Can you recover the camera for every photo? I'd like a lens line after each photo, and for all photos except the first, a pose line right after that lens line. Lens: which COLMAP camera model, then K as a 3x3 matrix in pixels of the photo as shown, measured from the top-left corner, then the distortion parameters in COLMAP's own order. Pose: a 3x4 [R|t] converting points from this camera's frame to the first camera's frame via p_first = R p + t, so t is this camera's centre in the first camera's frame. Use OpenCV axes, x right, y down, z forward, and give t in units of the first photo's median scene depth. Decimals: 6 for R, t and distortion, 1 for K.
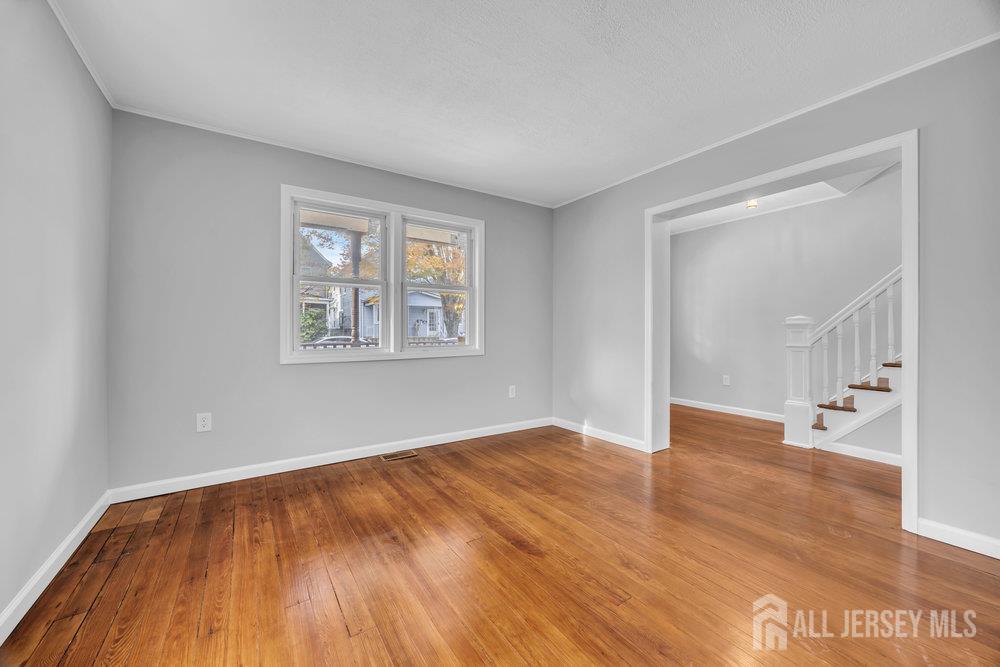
lens RADIAL K [[383.6, 0, 506.0], [0, 383.6, 336.0], [0, 0, 1]] dist [-0.002324, 0.001758]
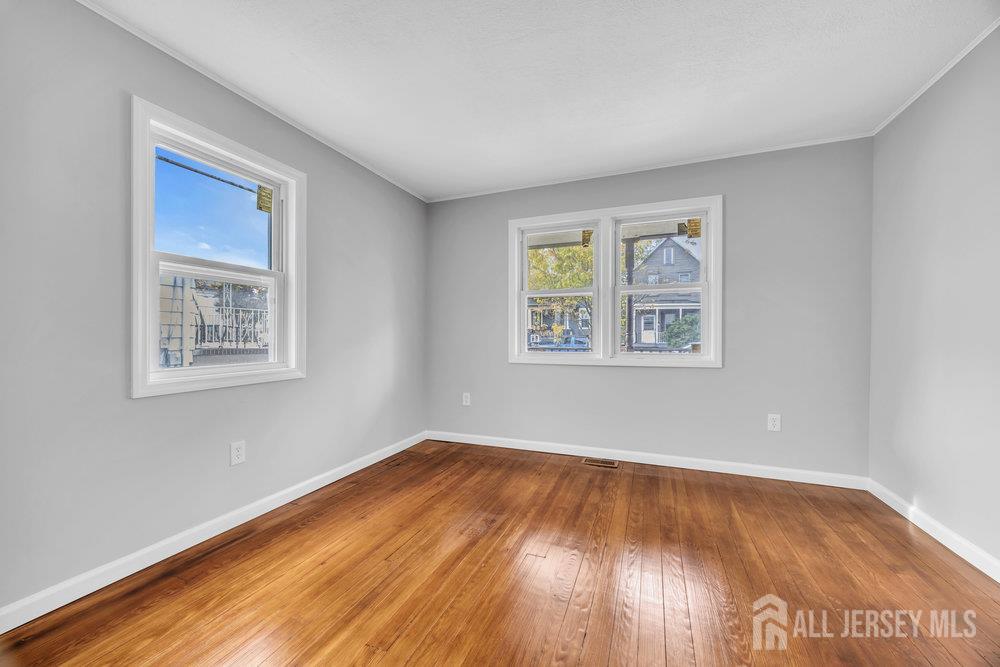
lens RADIAL K [[383.6, 0, 504.1], [0, 383.6, 338.1], [0, 0, 1]] dist [-0.002324, 0.001758]
pose [[0.566366, 0.004889, -0.824139, 0.454331], [-0.012849, 0.999913, -0.002899, -0.002771], [0.824054, 0.012231, 0.566380, 0.270905]]
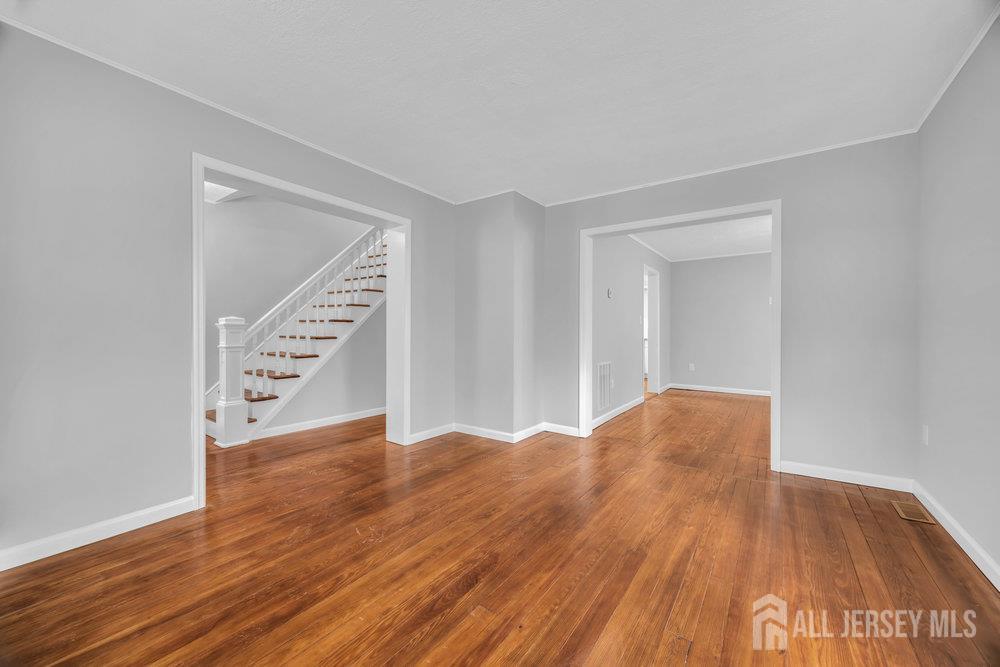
lens RADIAL K [[383.6, 0, 508.2], [0, 383.6, 332.8], [0, 0, 1]] dist [-0.002324, 0.001758]
pose [[-0.354893, -0.002341, 0.934904, -0.554807], [0.011130, 0.999915, 0.006729, -0.011644], [-0.934841, 0.012794, -0.354837, 0.851209]]
